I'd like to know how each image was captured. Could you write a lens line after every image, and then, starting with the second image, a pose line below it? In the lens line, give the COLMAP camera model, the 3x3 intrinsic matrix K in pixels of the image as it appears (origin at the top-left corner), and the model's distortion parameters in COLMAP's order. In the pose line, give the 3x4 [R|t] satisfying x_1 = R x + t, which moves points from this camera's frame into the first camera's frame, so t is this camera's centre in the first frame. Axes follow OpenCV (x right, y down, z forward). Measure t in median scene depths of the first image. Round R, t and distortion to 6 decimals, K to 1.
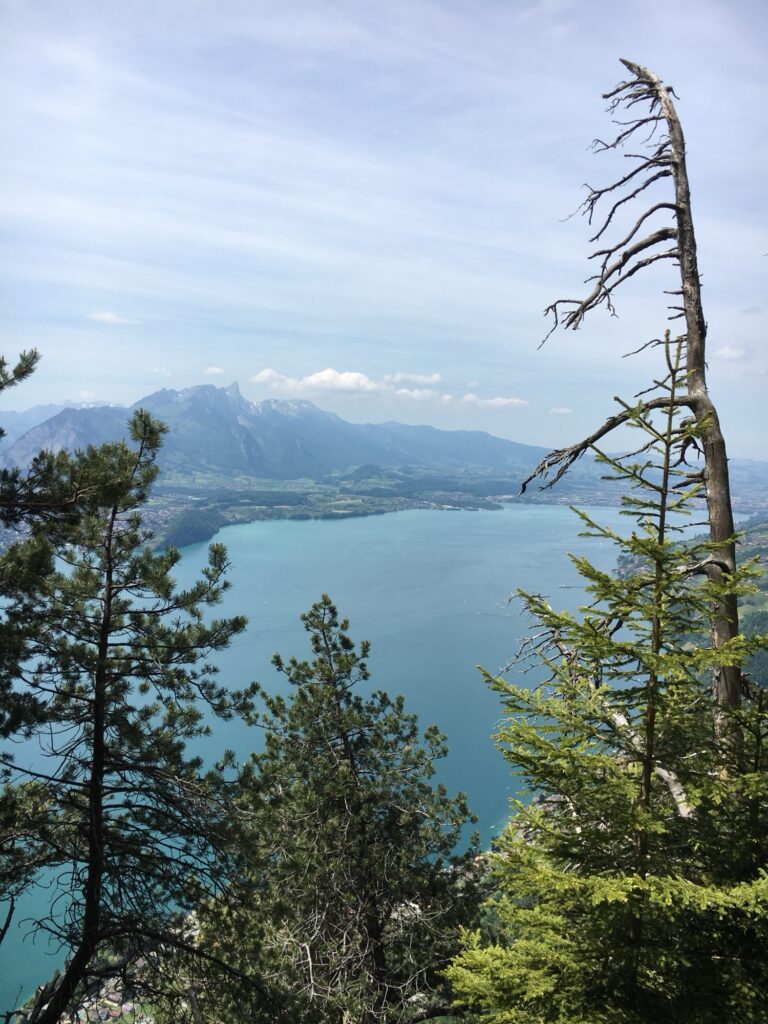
lens RADIAL K [[864.3, 0, 386.3], [0, 864.3, 514.1], [0, 0, 1]] dist [0.057704, -0.090956]
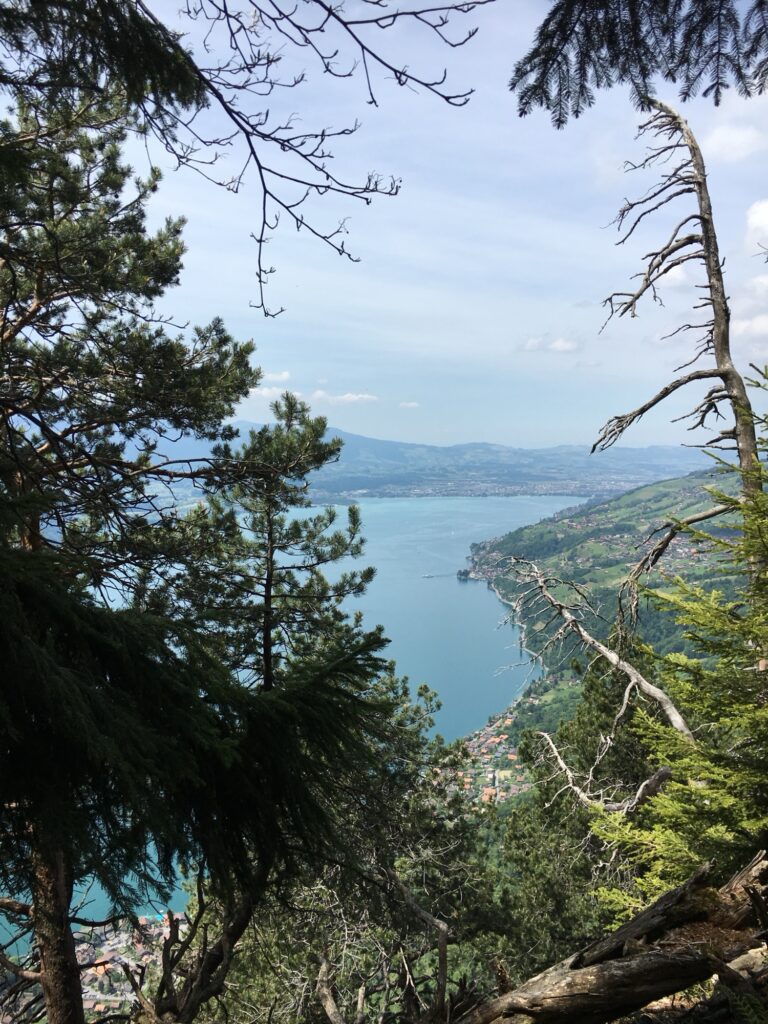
lens RADIAL K [[864.3, 0, 384.3], [0, 864.3, 511.8], [0, 0, 1]] dist [0.057704, -0.090956]
pose [[0.985132, -0.051235, 0.163982, -0.334465], [0.051132, 0.998680, 0.004853, 0.037504], [-0.164015, 0.003604, 0.986451, -0.150093]]
